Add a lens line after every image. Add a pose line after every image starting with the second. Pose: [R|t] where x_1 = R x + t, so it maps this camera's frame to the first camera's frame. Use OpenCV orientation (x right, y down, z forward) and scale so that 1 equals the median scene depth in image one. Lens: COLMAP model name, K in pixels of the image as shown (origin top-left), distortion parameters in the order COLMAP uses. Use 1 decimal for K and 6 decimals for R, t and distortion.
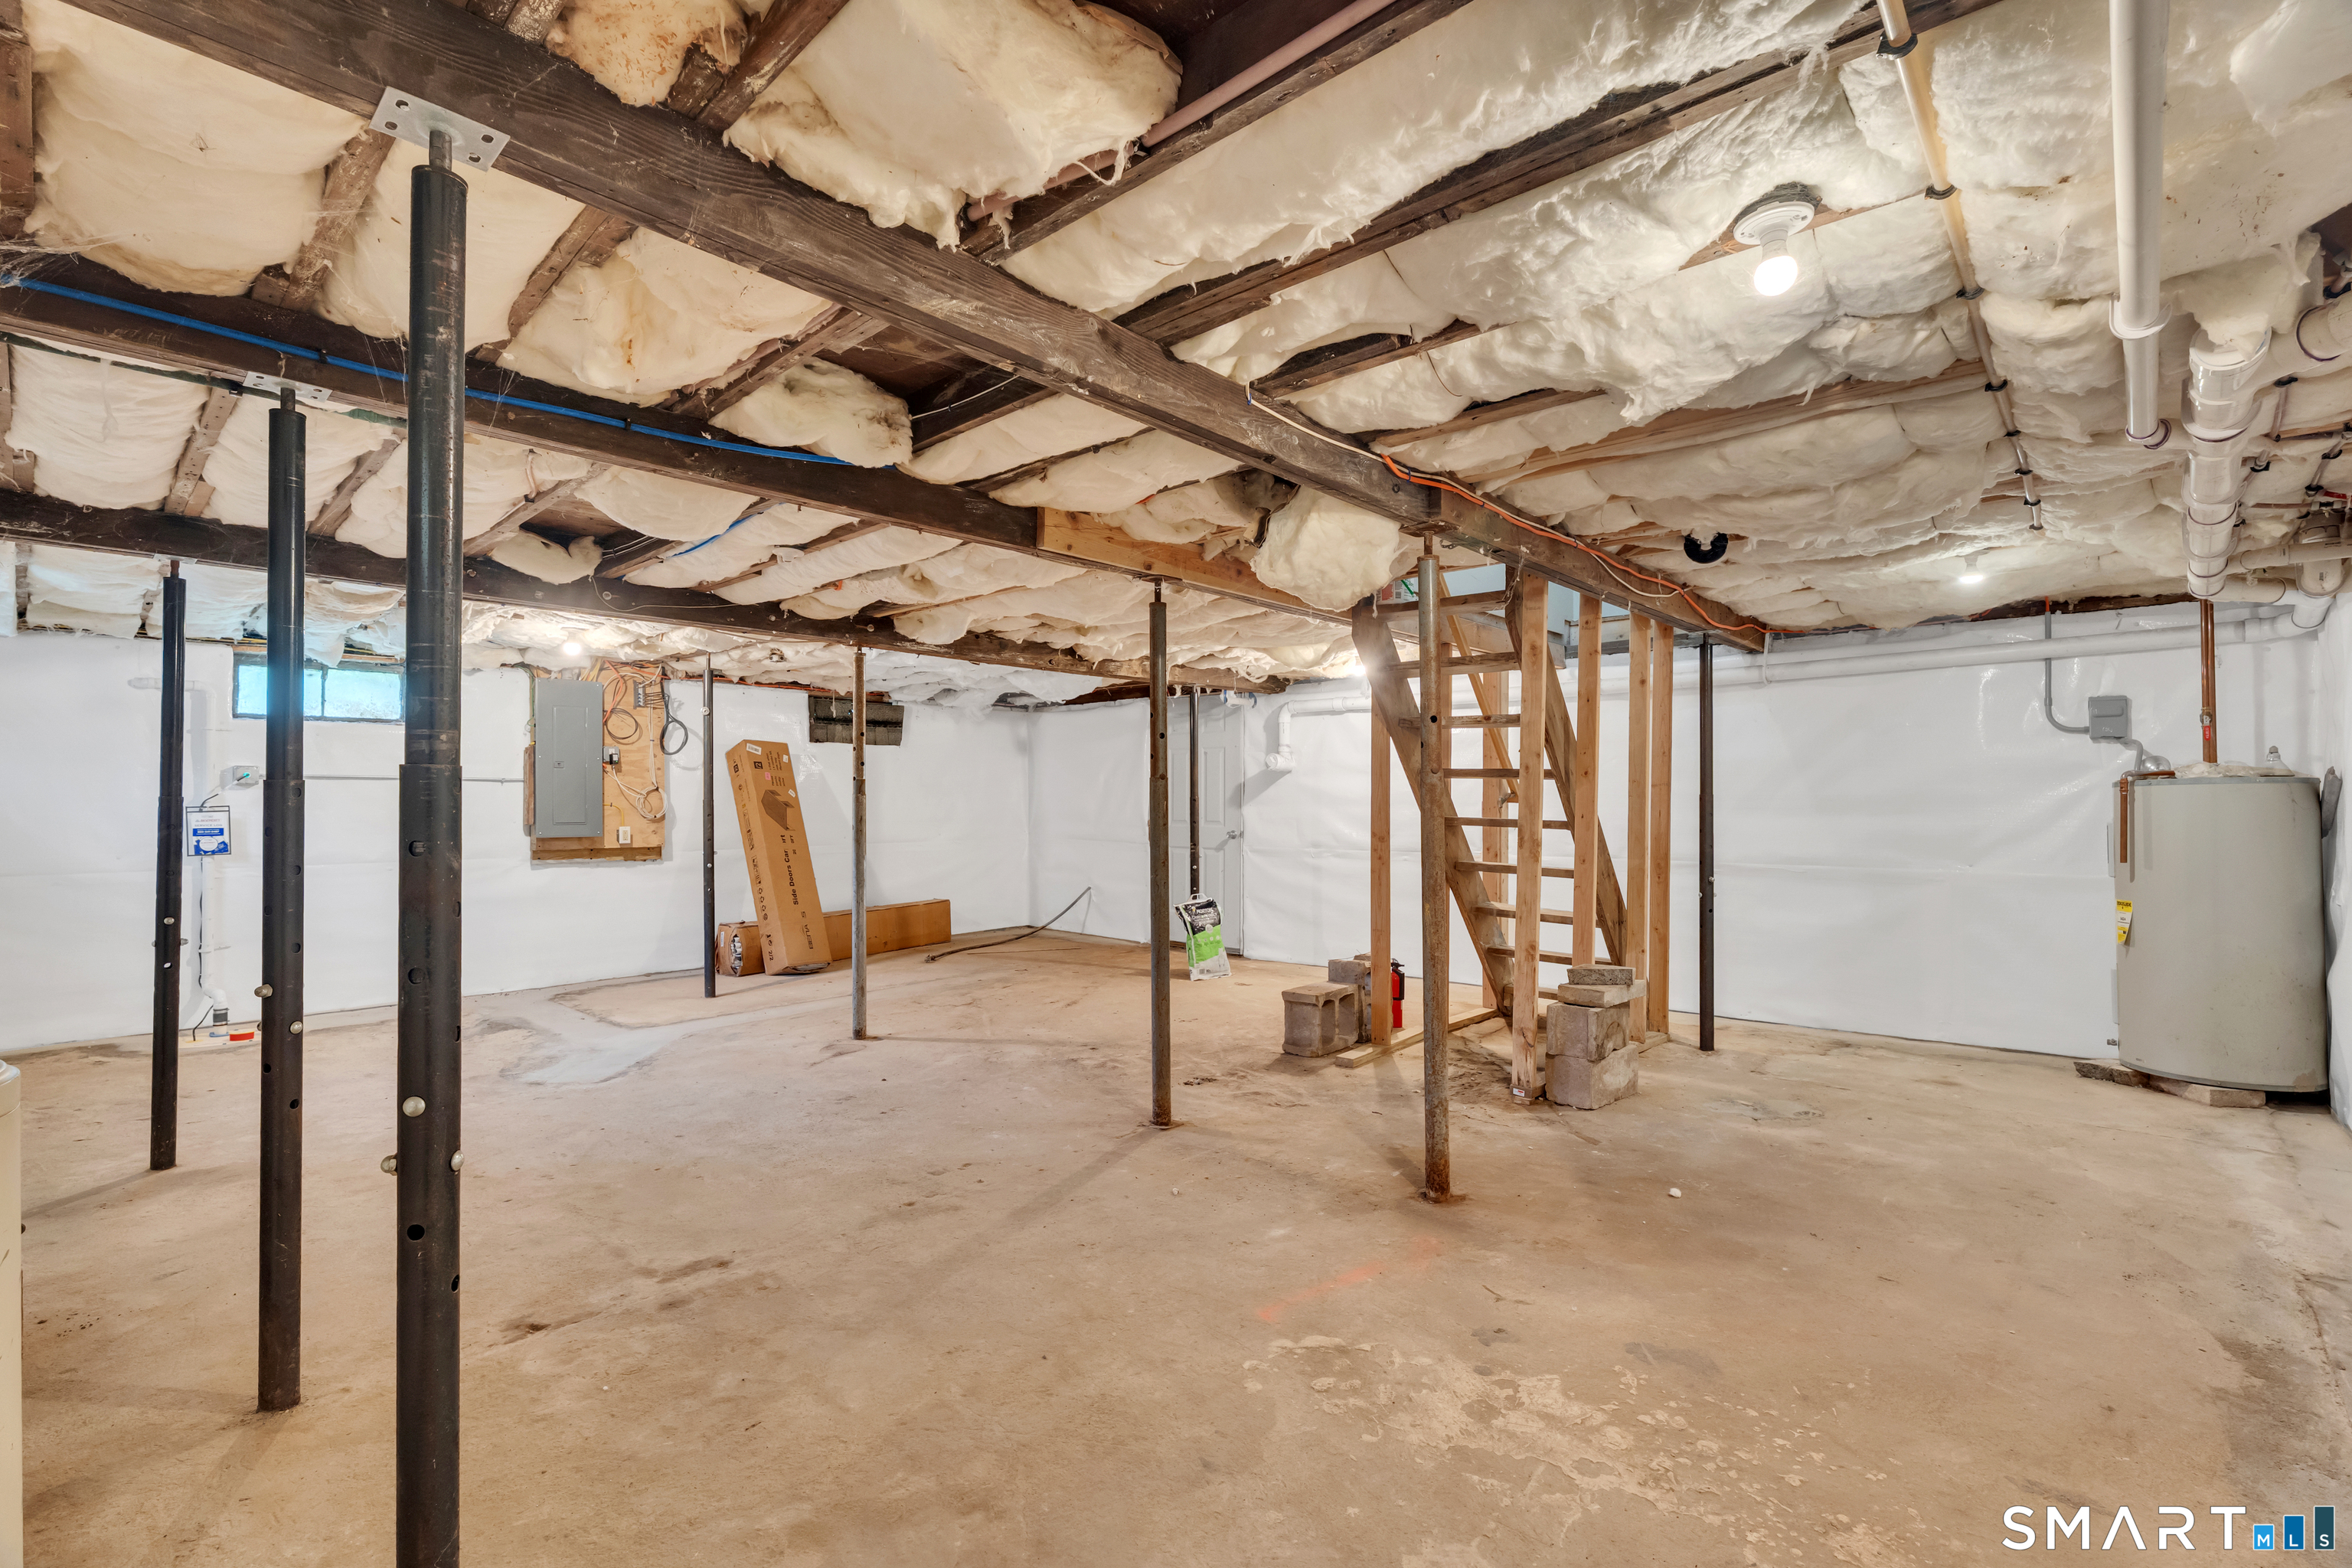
lens RADIAL K [[1061.4, 0, 1175.2], [0, 1061.4, 787.5], [0, 0, 1]] dist [0.002252, -0.000016]
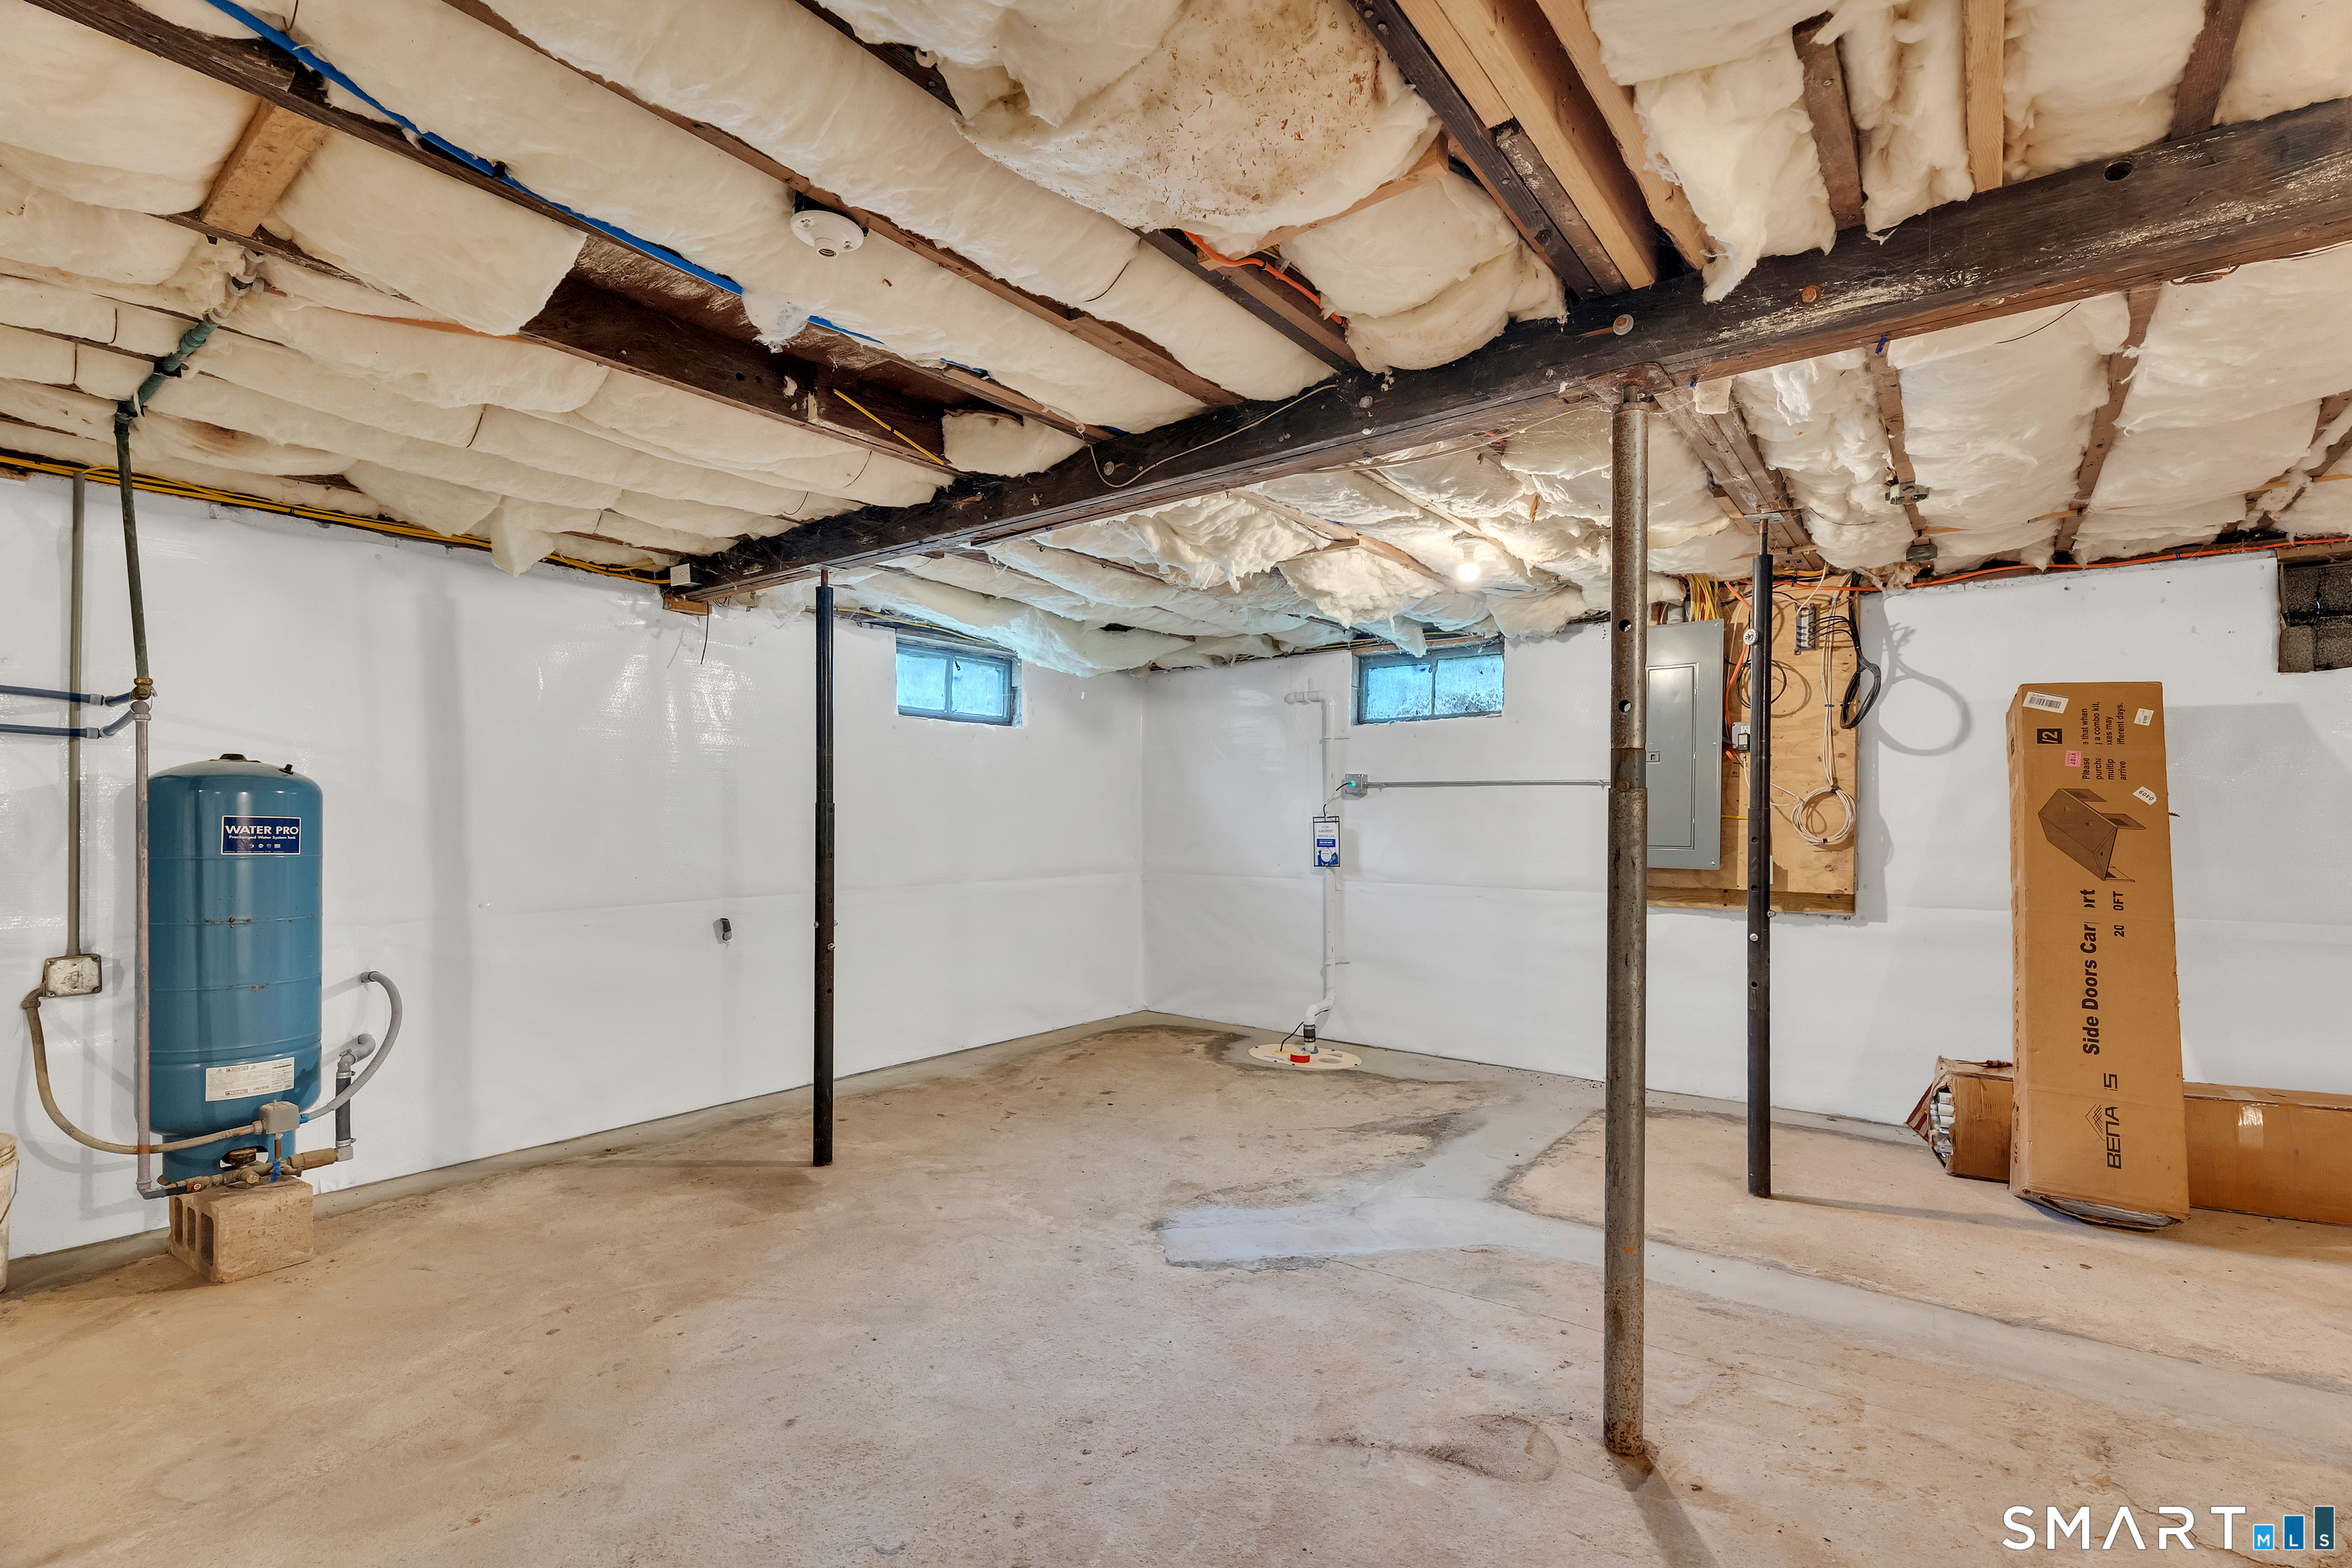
lens RADIAL K [[1061.4, 0, 1176.3], [0, 1061.4, 819.7], [0, 0, 1]] dist [0.002252, -0.000016]
pose [[0.076794, 0.006262, -0.997027, 0.048002], [0.008104, 0.999943, 0.006905, 0.010182], [0.997014, -0.008610, 0.076739, 0.638036]]
